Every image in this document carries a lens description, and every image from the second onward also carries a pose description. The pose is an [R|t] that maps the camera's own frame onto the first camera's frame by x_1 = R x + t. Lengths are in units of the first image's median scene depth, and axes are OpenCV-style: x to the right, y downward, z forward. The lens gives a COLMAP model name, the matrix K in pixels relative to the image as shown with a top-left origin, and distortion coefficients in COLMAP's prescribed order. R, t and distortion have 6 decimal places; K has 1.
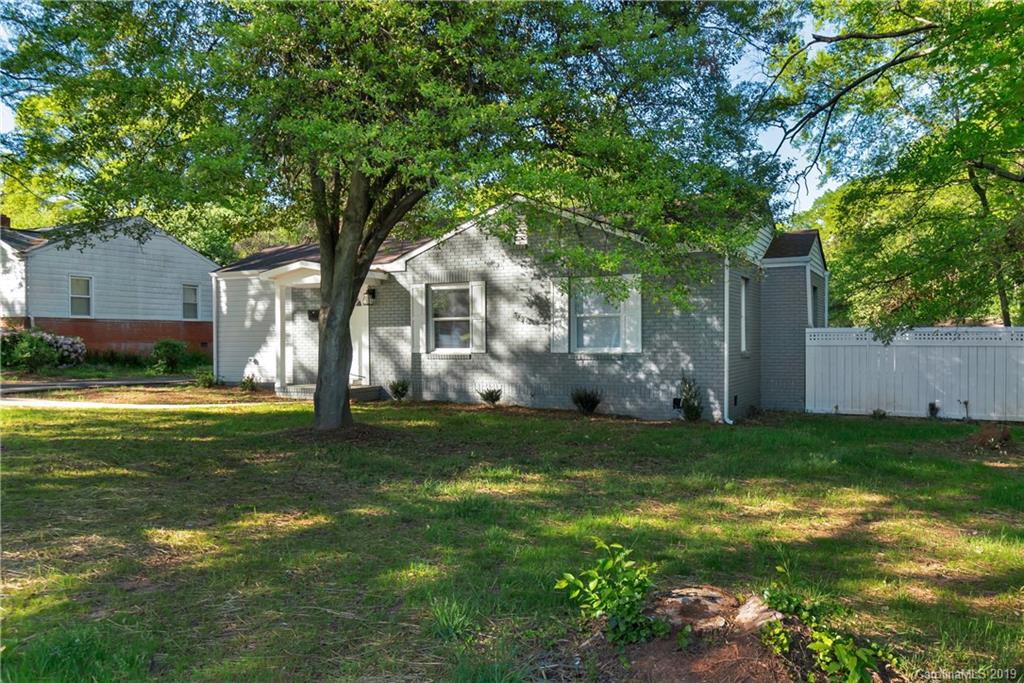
lens RADIAL K [[791.1, 0, 520.3], [0, 791.1, 342.7], [0, 0, 1]] dist [-0.006294, 0.008256]
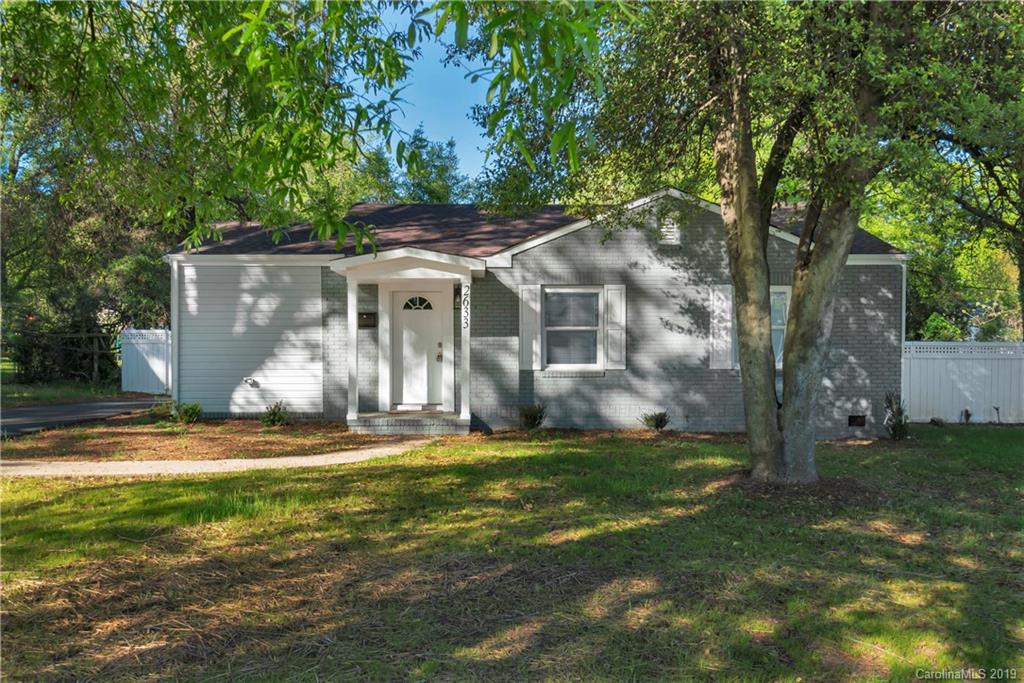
lens RADIAL K [[791.1, 0, 513.8], [0, 791.1, 337.3], [0, 0, 1]] dist [-0.006294, 0.008256]
pose [[0.879769, 0.007762, 0.475337, -0.547454], [-0.002242, 0.999923, -0.012177, -0.010430], [-0.475395, 0.009648, 0.879719, 0.306284]]
